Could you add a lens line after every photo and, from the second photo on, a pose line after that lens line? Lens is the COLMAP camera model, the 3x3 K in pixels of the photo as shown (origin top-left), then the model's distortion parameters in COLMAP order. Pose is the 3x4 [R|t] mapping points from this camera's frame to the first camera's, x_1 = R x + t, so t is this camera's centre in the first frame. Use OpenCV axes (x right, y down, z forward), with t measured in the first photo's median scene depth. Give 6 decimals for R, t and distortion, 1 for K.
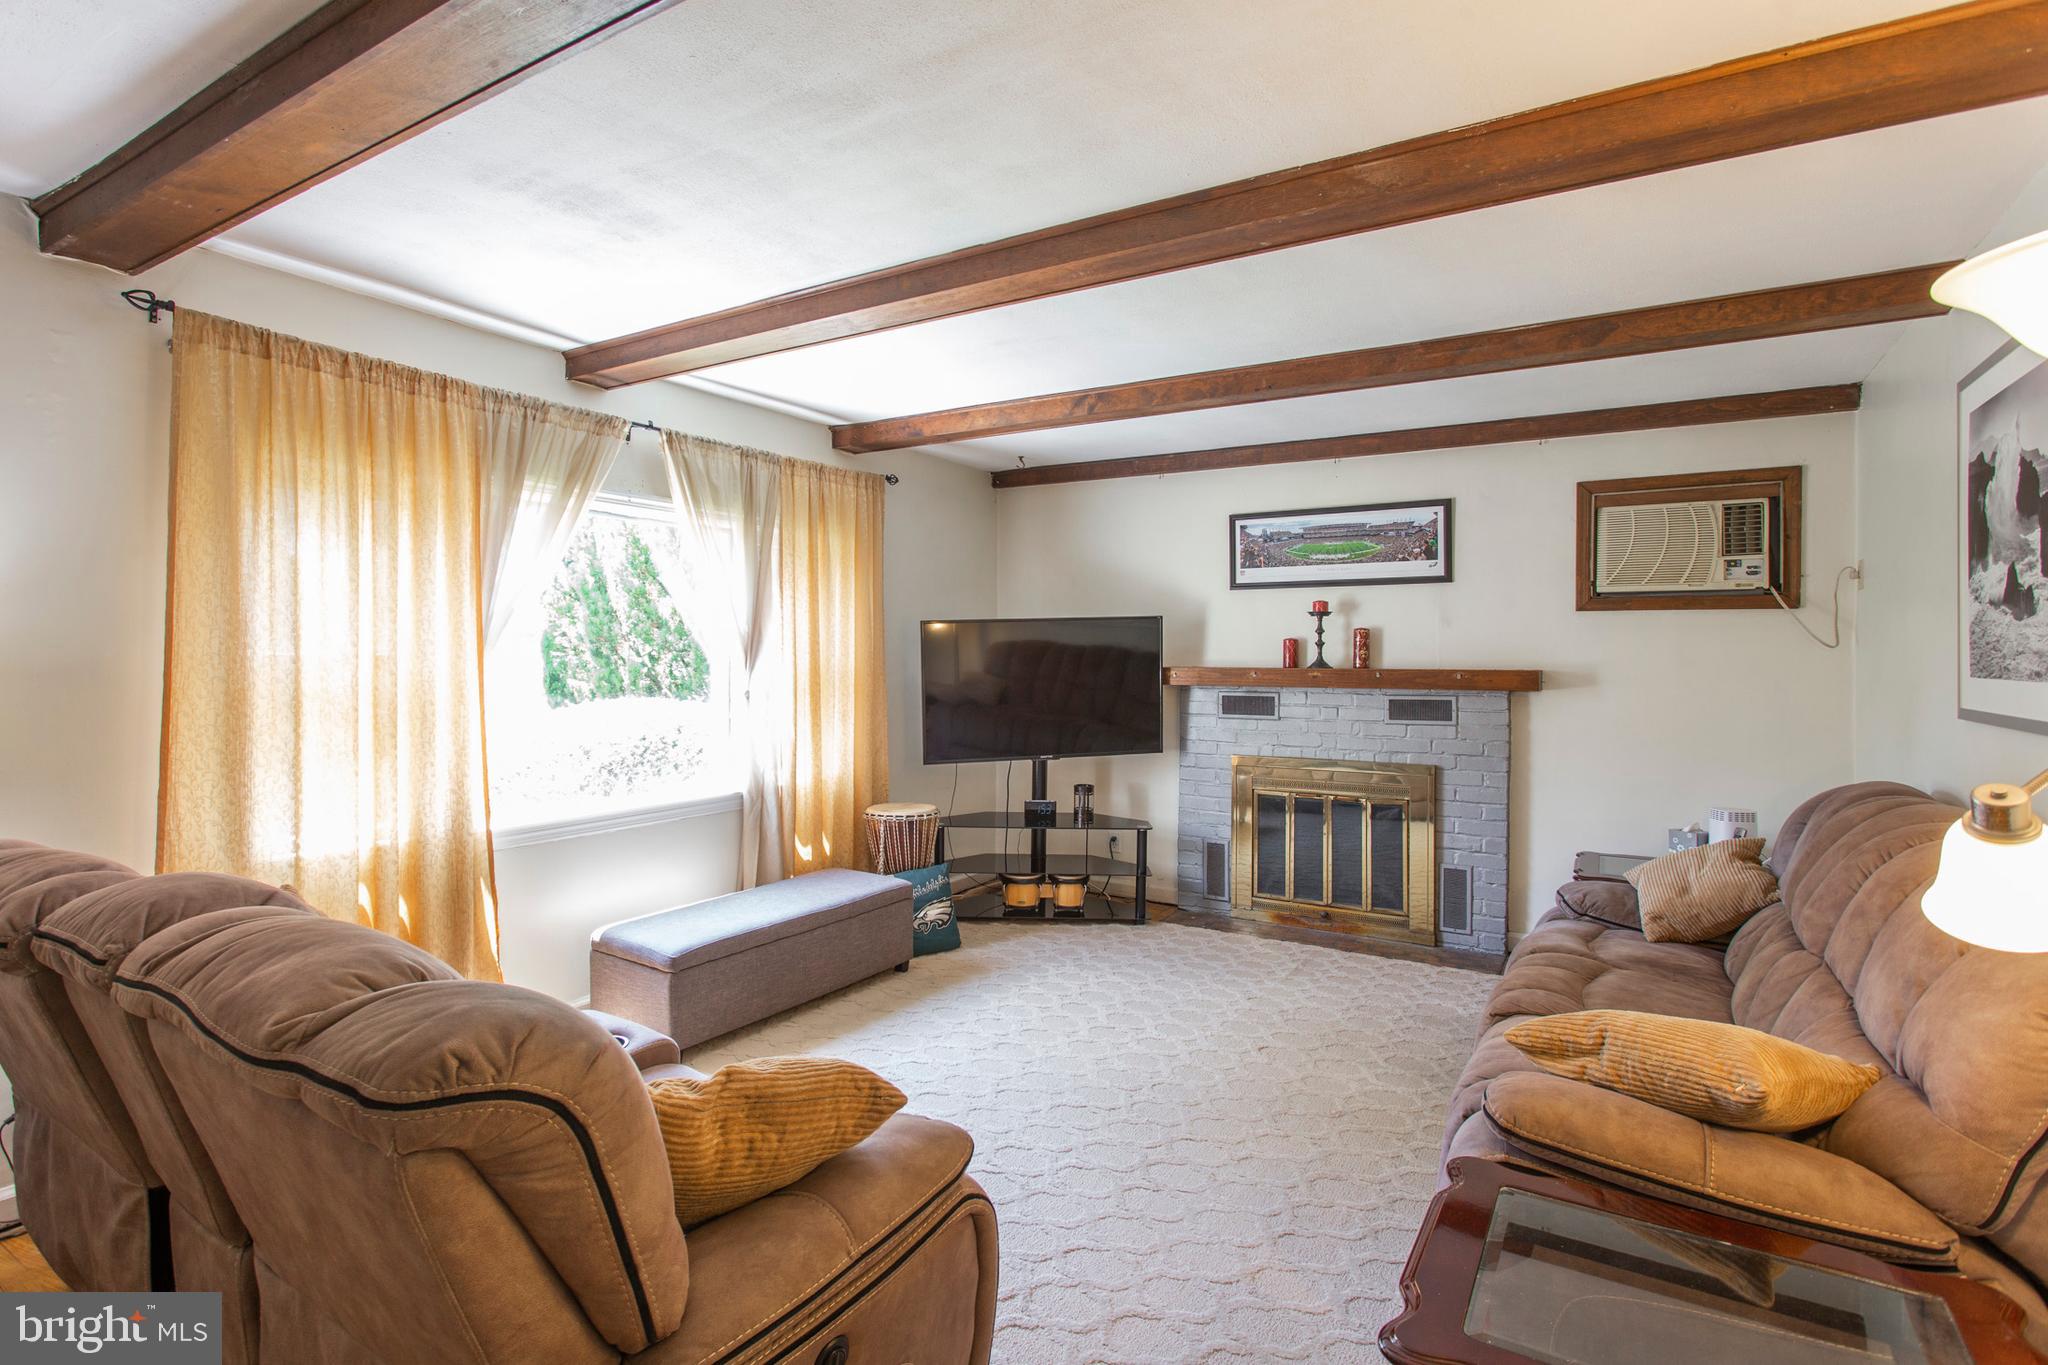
lens RADIAL K [[1049.3, 0, 1019.3], [0, 1049.3, 669.1], [0, 0, 1]] dist [0.003339, 0.001800]
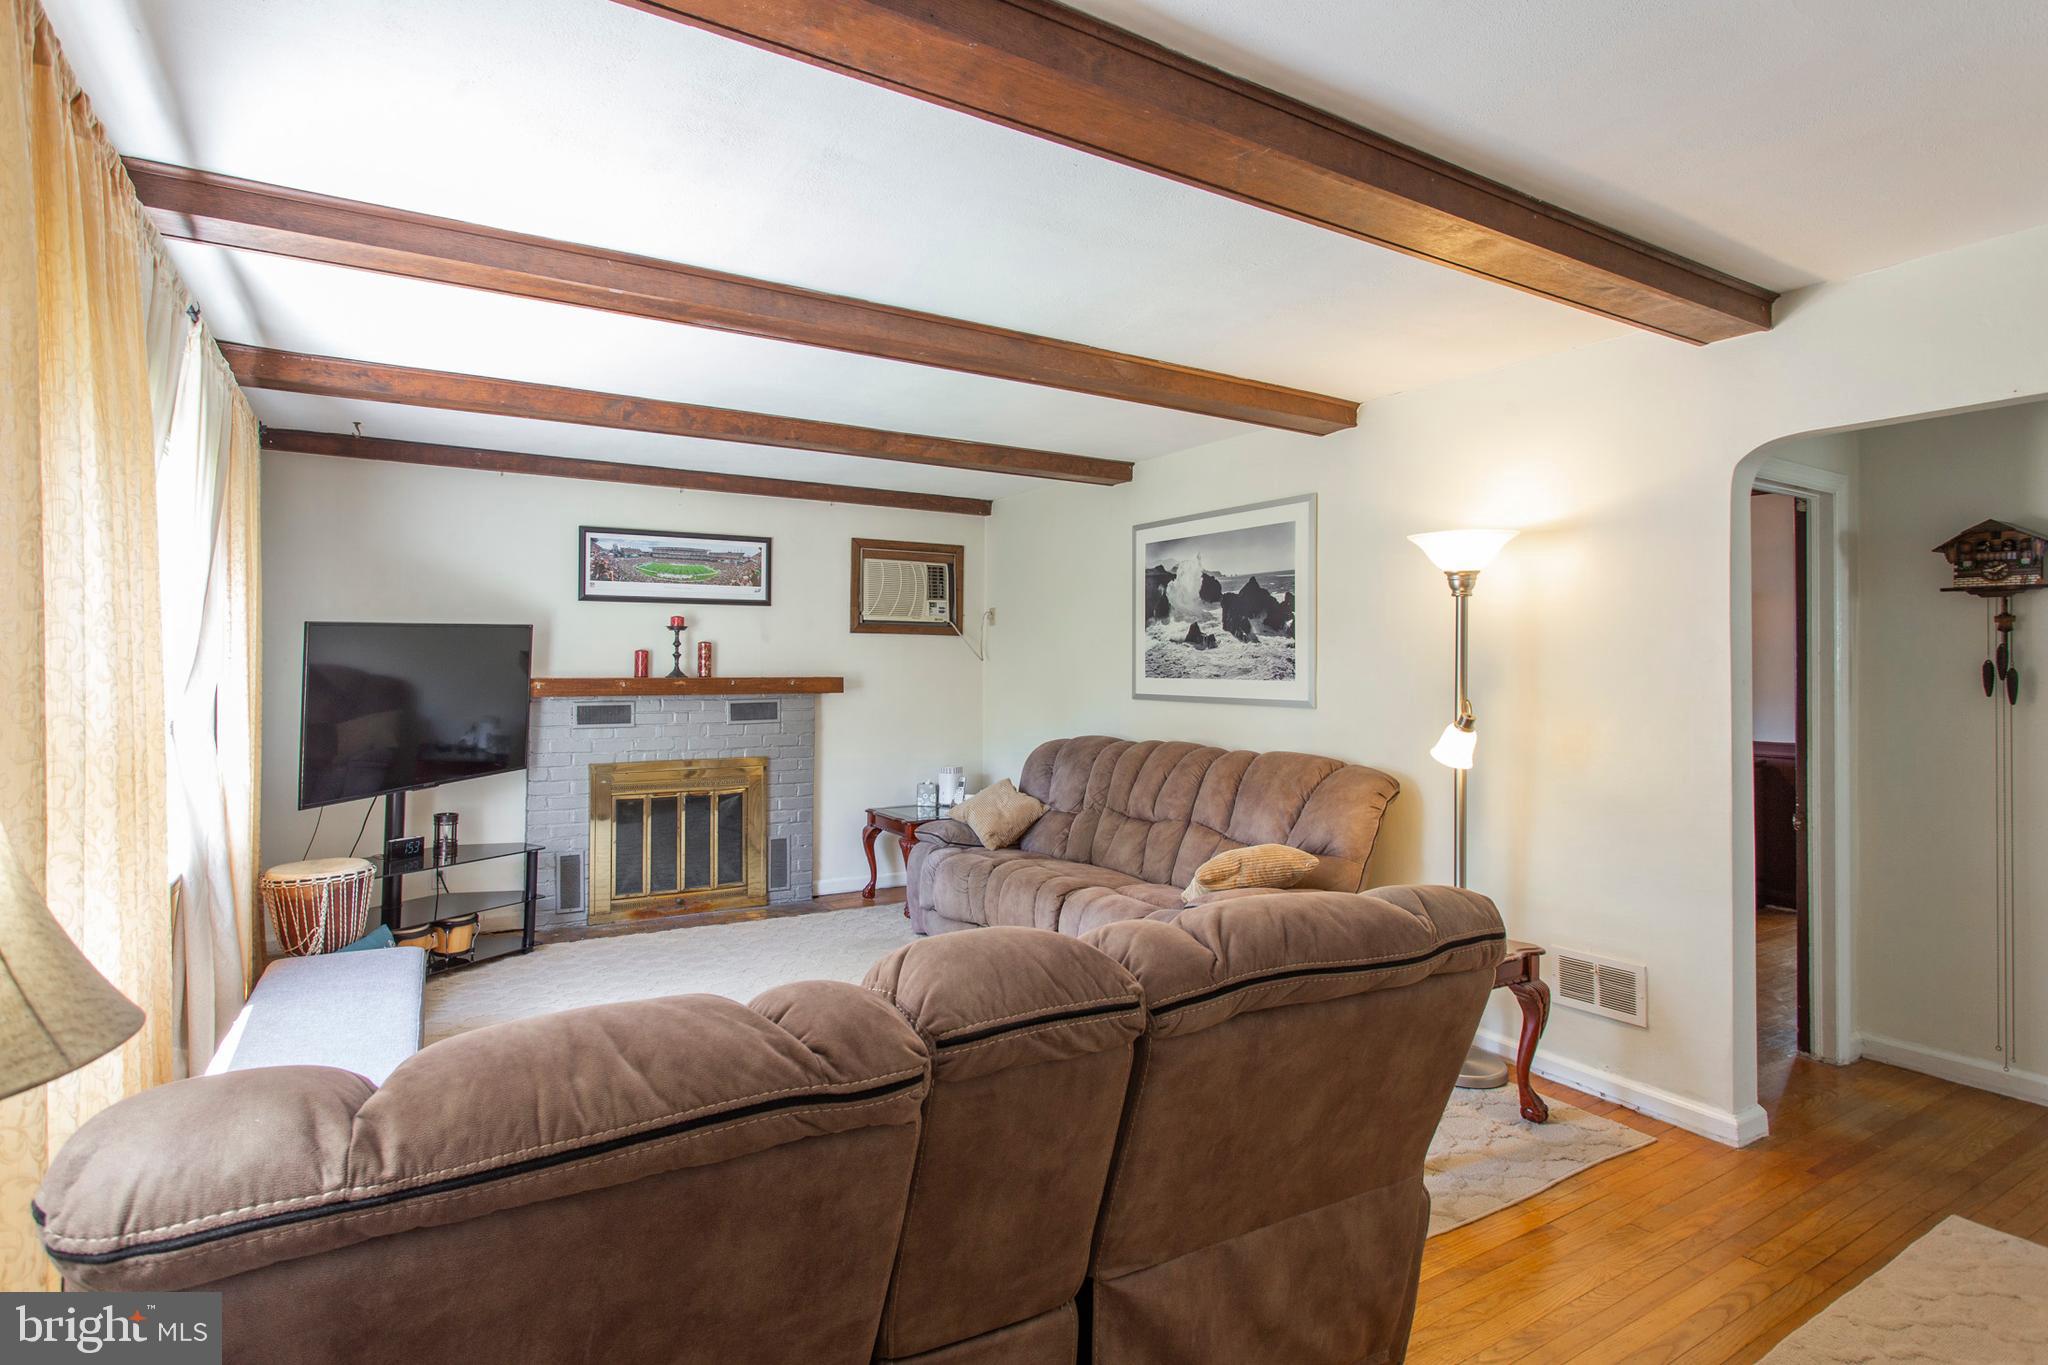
lens RADIAL K [[1049.3, 0, 1007.5], [0, 1049.3, 679.1], [0, 0, 1]] dist [0.003339, 0.001800]
pose [[0.448078, -0.013943, 0.893886, -0.552584], [0.010674, 0.999891, 0.010245, -0.007114], [-0.893931, 0.004951, 0.448178, 0.203024]]
